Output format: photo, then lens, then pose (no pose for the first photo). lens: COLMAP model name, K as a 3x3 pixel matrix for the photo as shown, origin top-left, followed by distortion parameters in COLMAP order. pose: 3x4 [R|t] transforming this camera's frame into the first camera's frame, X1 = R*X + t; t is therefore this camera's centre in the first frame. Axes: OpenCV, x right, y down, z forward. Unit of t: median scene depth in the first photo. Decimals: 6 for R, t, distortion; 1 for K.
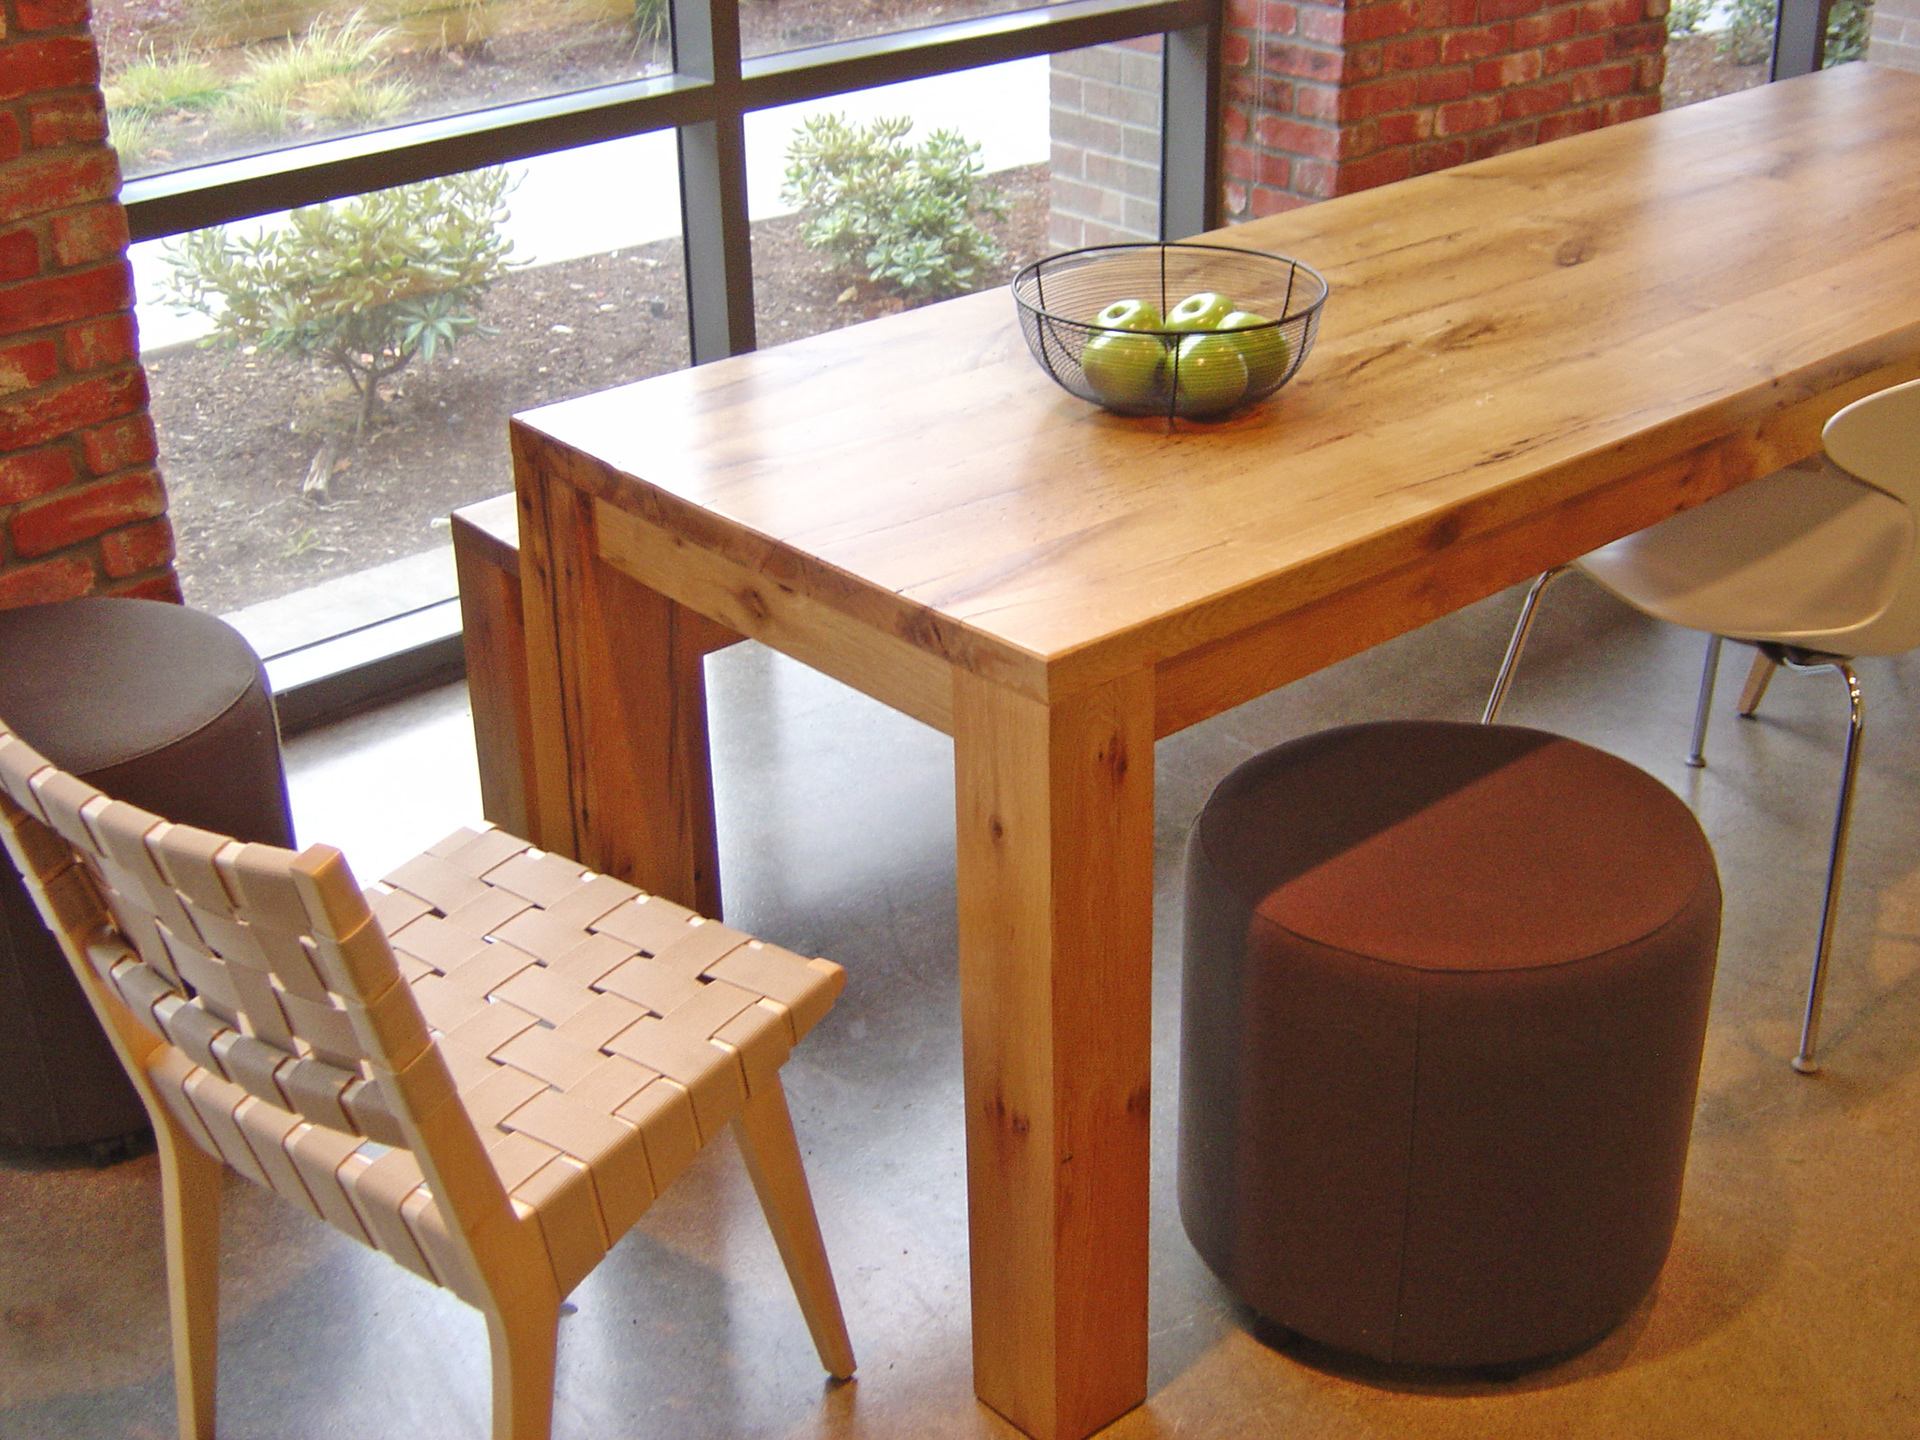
lens RADIAL K [[2414.8, 0, 959.9], [0, 2414.8, 720.9], [0, 0, 1]] dist [-0.117202, 0.000000]
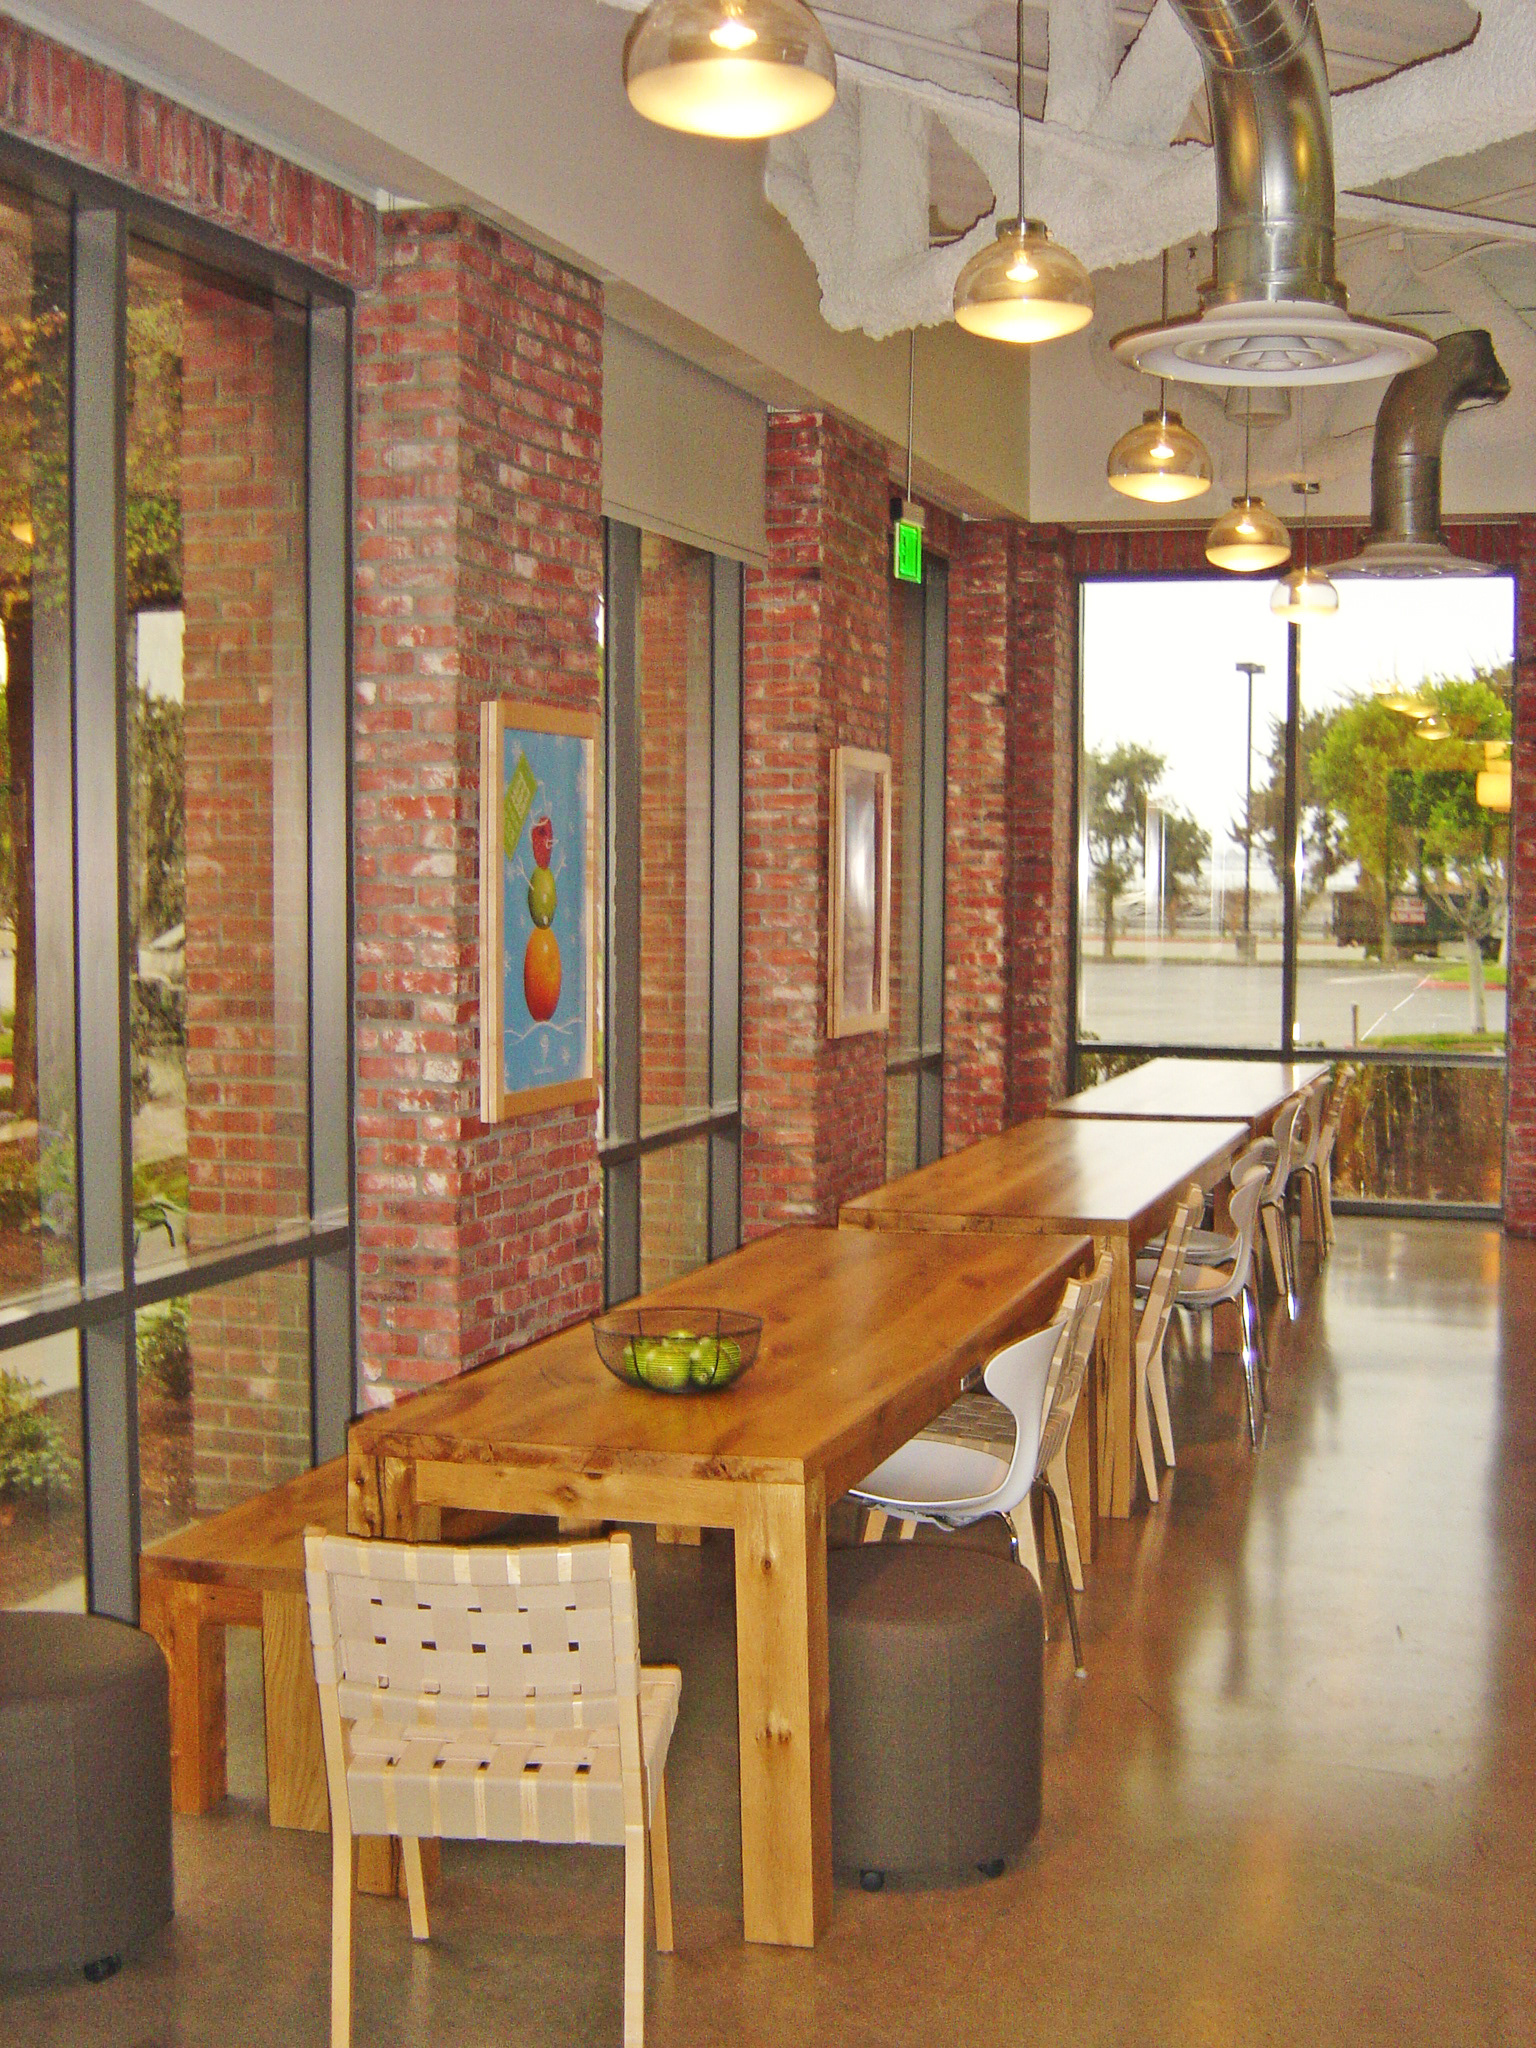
lens RADIAL K [[2575.8, 0, 769.0], [0, 2575.8, 1022.1], [0, 0, 1]] dist [-0.117202, 0.000000]
pose [[0.854929, -0.014948, 0.518529, -0.513615], [0.220827, 0.914979, -0.337712, 0.167971], [-0.469395, 0.403225, 0.785543, -0.390677]]
